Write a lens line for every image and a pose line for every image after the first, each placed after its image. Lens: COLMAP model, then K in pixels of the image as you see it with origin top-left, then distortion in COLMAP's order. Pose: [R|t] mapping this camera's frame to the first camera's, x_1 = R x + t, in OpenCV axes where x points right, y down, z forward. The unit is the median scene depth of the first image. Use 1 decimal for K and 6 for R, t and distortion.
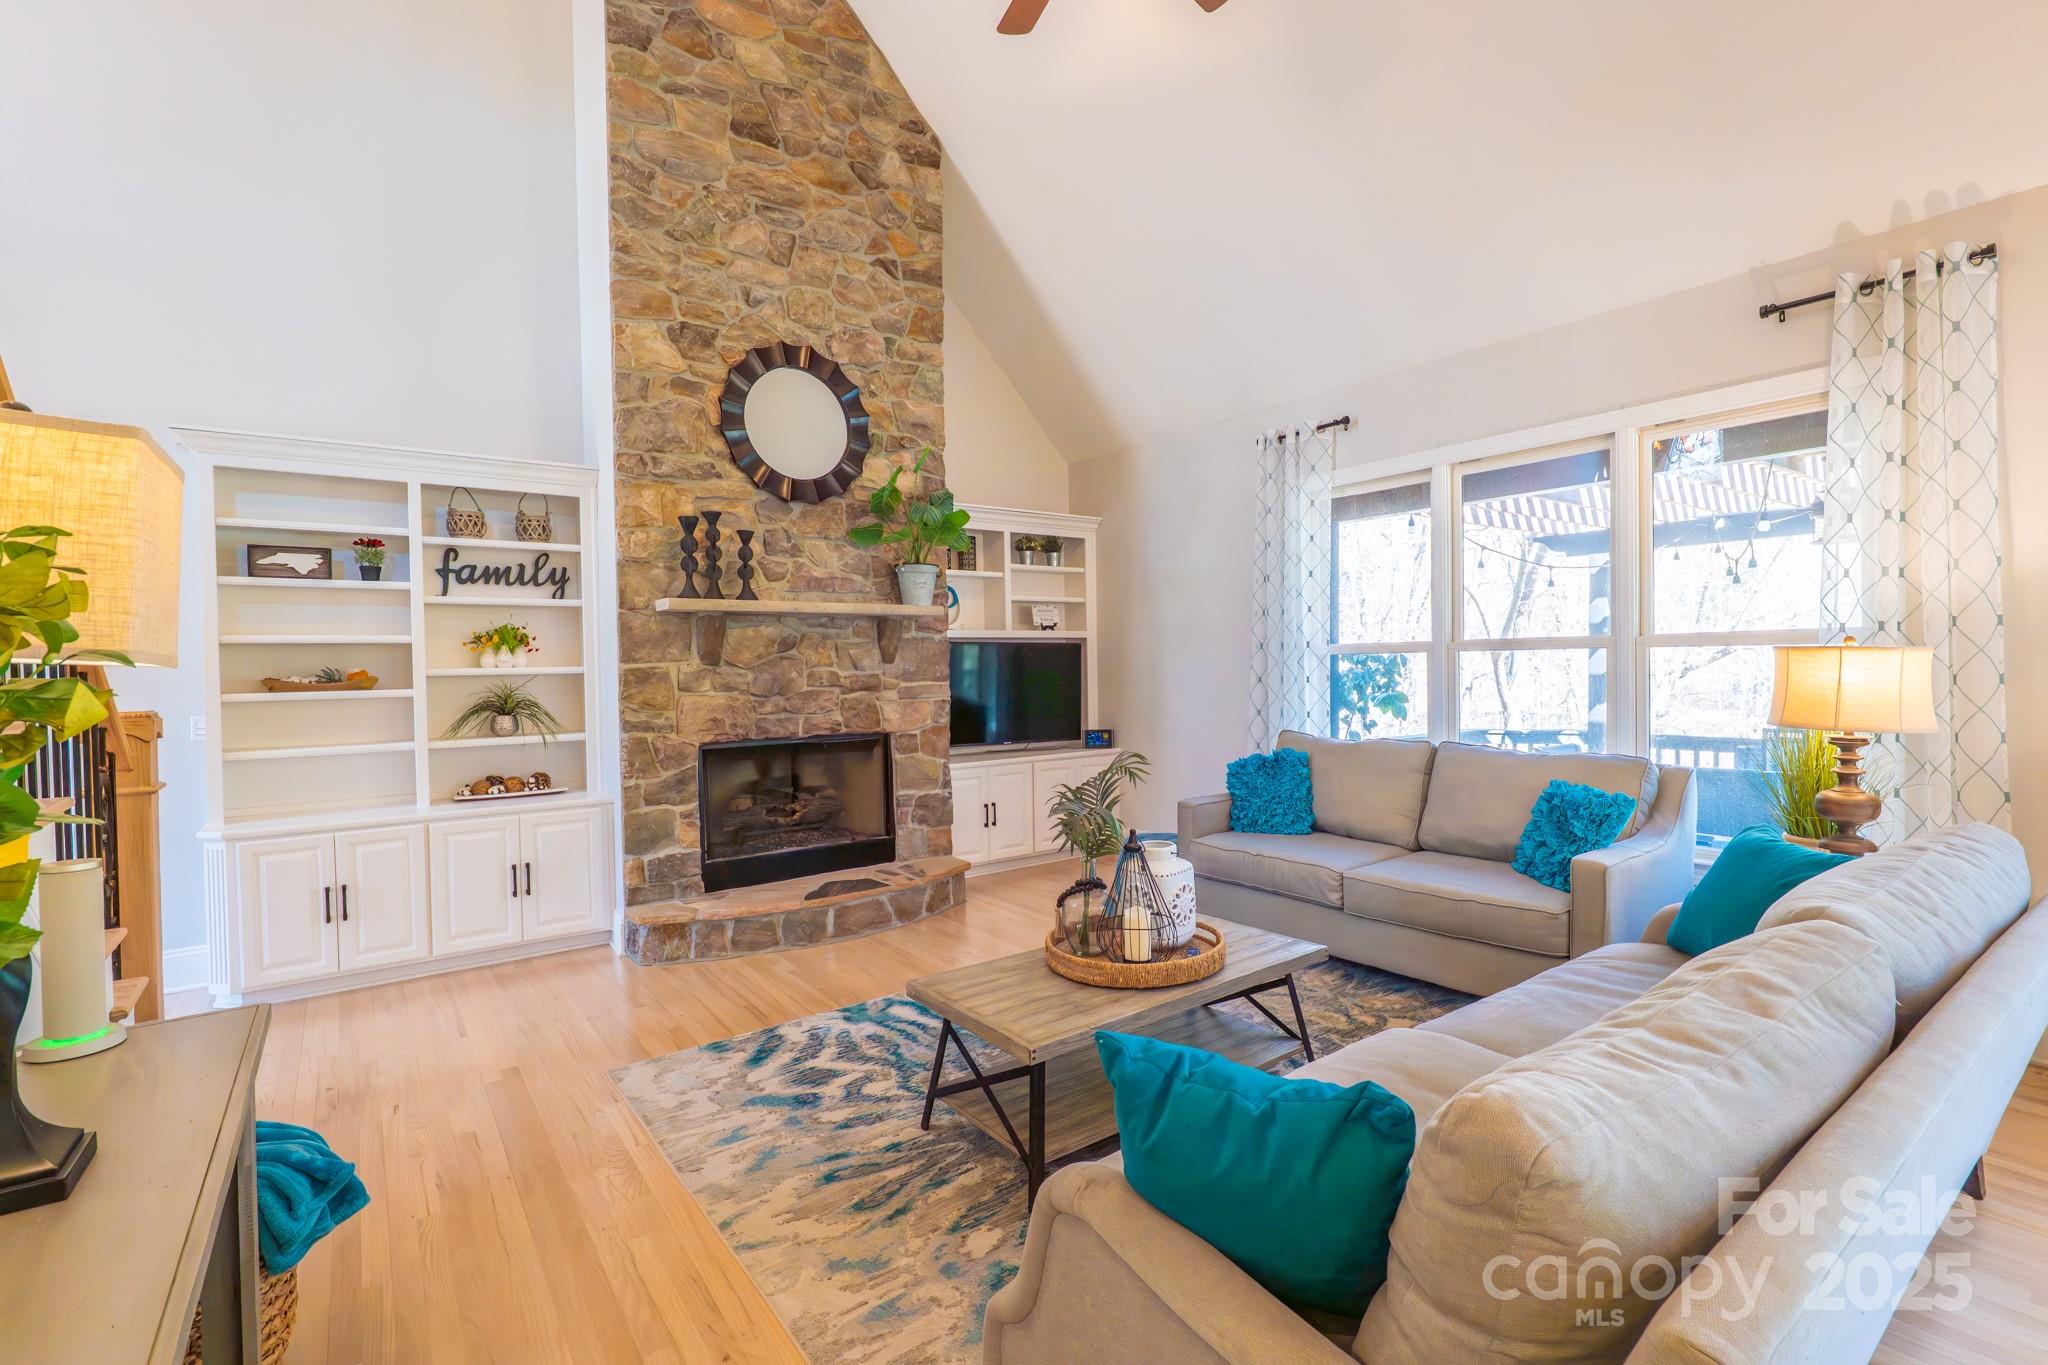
lens RADIAL K [[897.3, 0, 1024.0], [0, 897.3, 682.5], [0, 0, 1]] dist [0.000784, 0.000036]
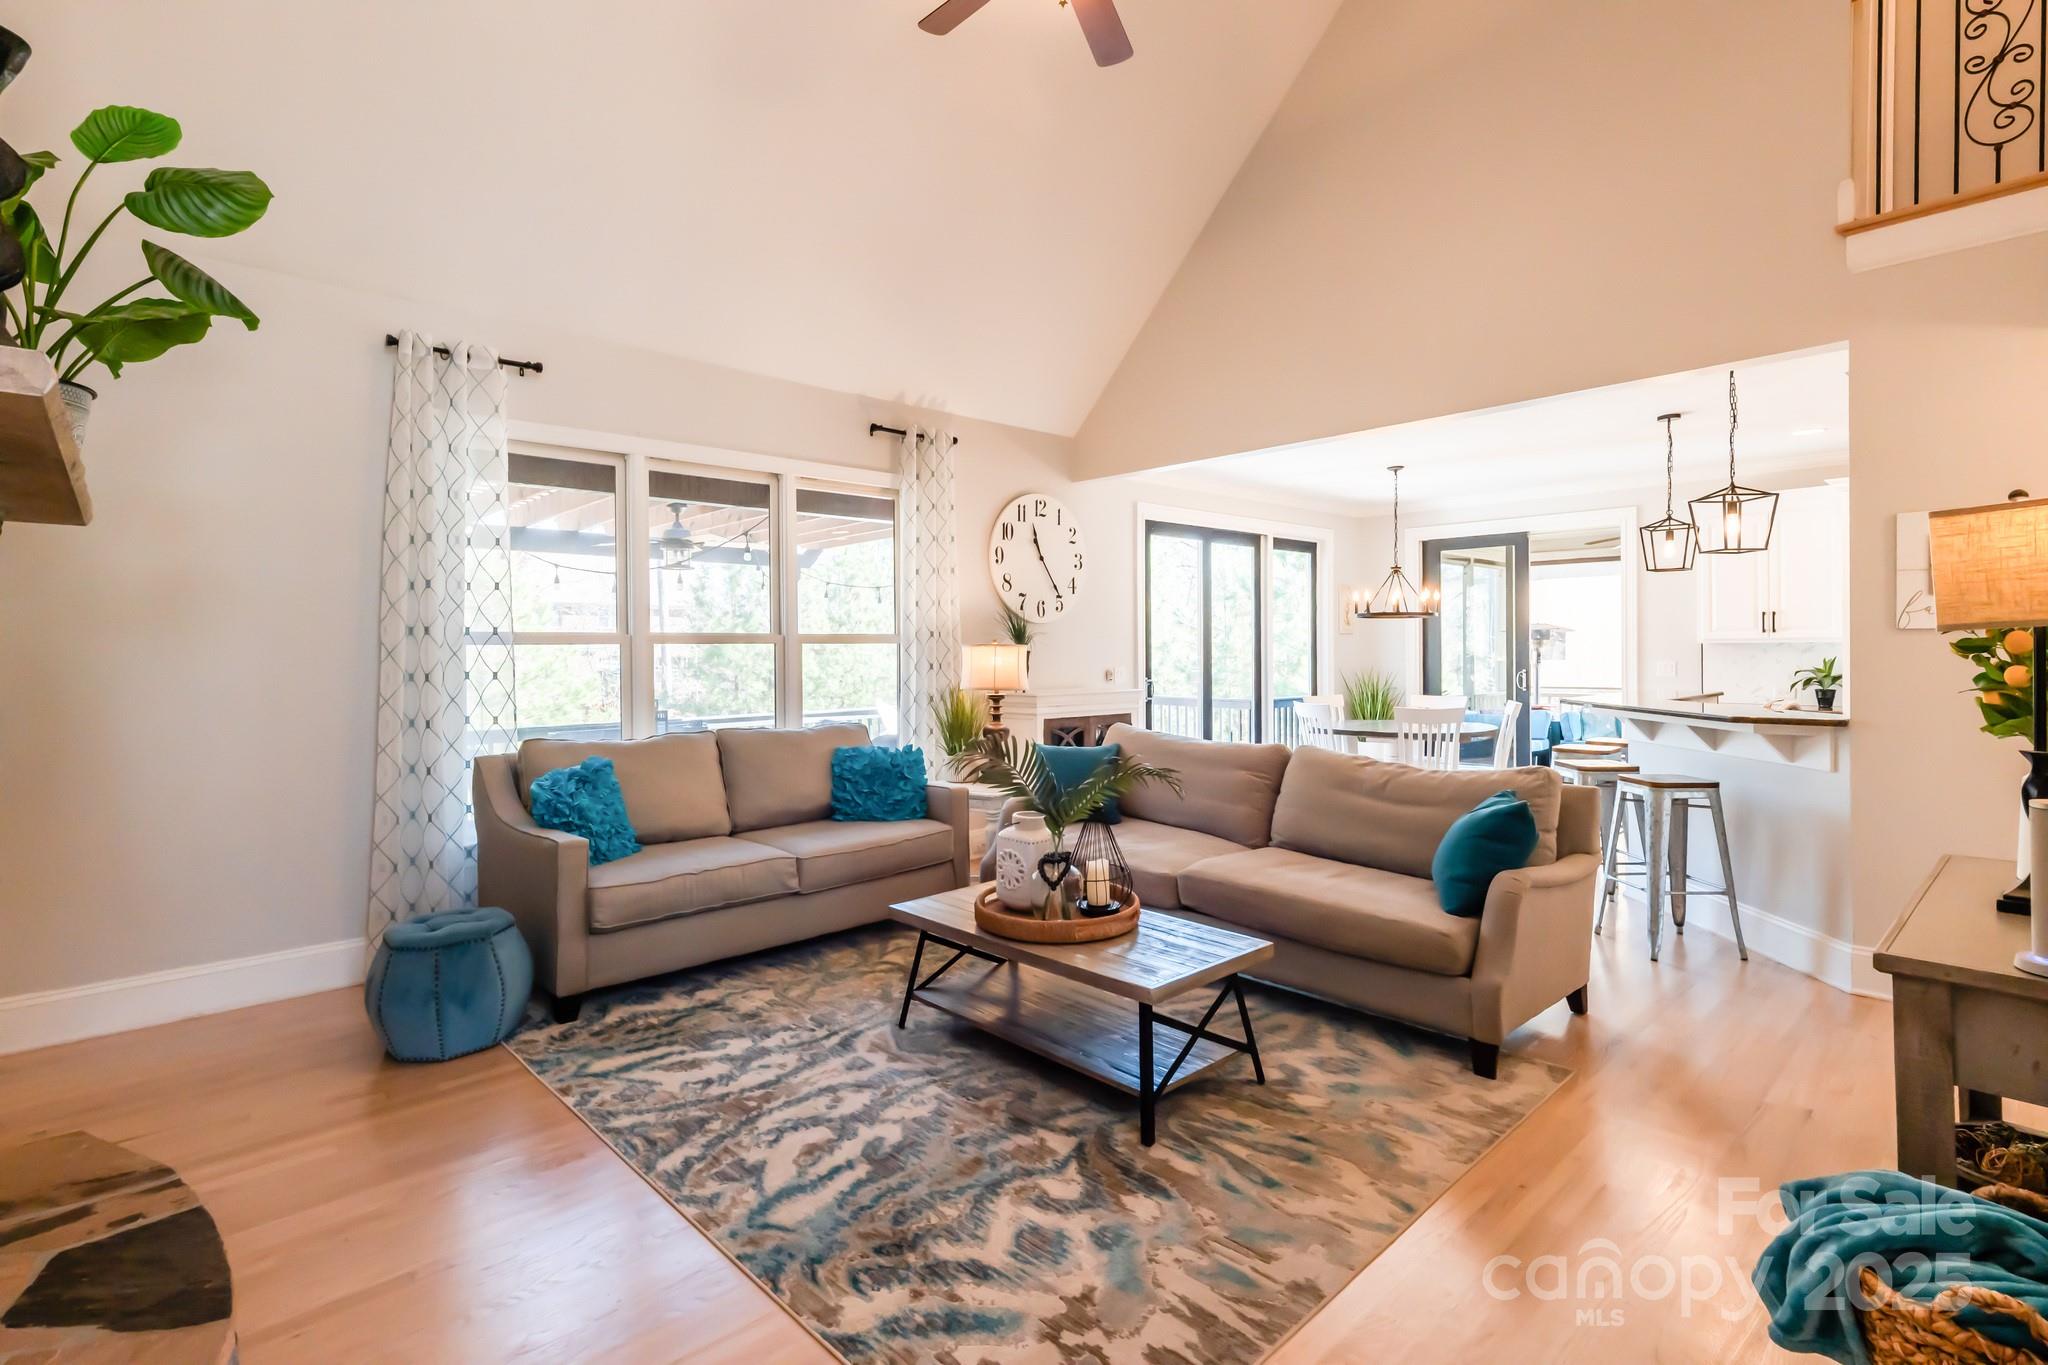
lens RADIAL K [[945.4, 0, 1004.1], [0, 945.4, 674.7], [0, 0, 1]] dist [0.027109, 0.000193]
pose [[-0.084167, -0.011676, 0.996383, -0.878025], [0.028519, 0.999494, 0.014121, -0.006673], [-0.996043, 0.029604, -0.083792, 0.994197]]
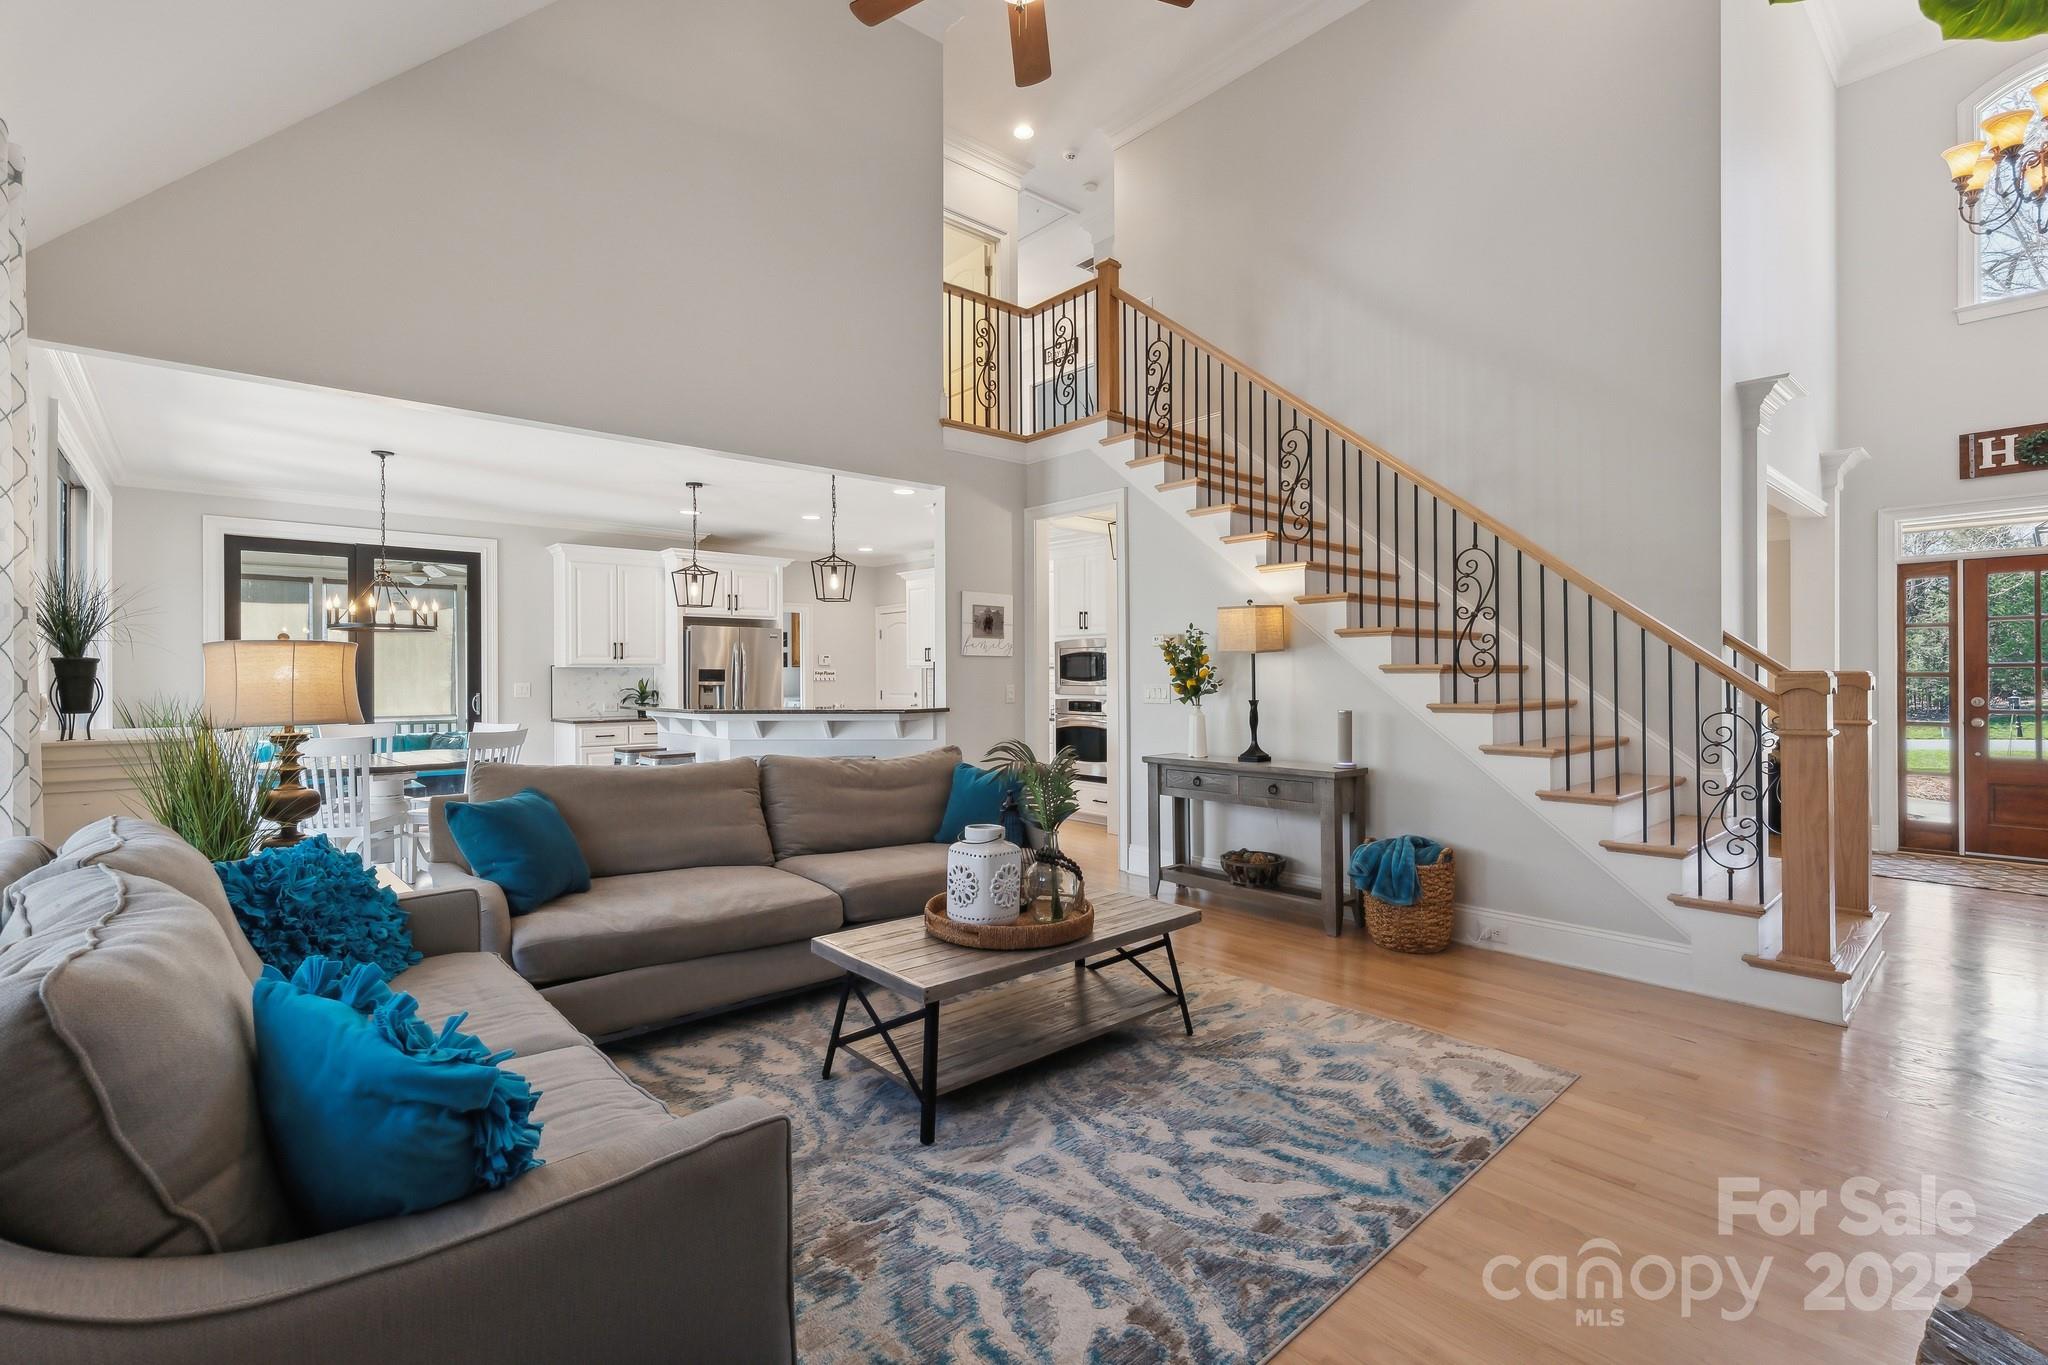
lens RADIAL K [[945.4, 0, 1004.1], [0, 945.4, 674.7], [0, 0, 1]] dist [0.027109, 0.000193]
pose [[-0.997930, 0.020245, -0.061034, 0.169899], [0.019162, 0.999649, 0.018278, -0.008918], [0.061383, 0.017070, -0.997968, 1.833956]]
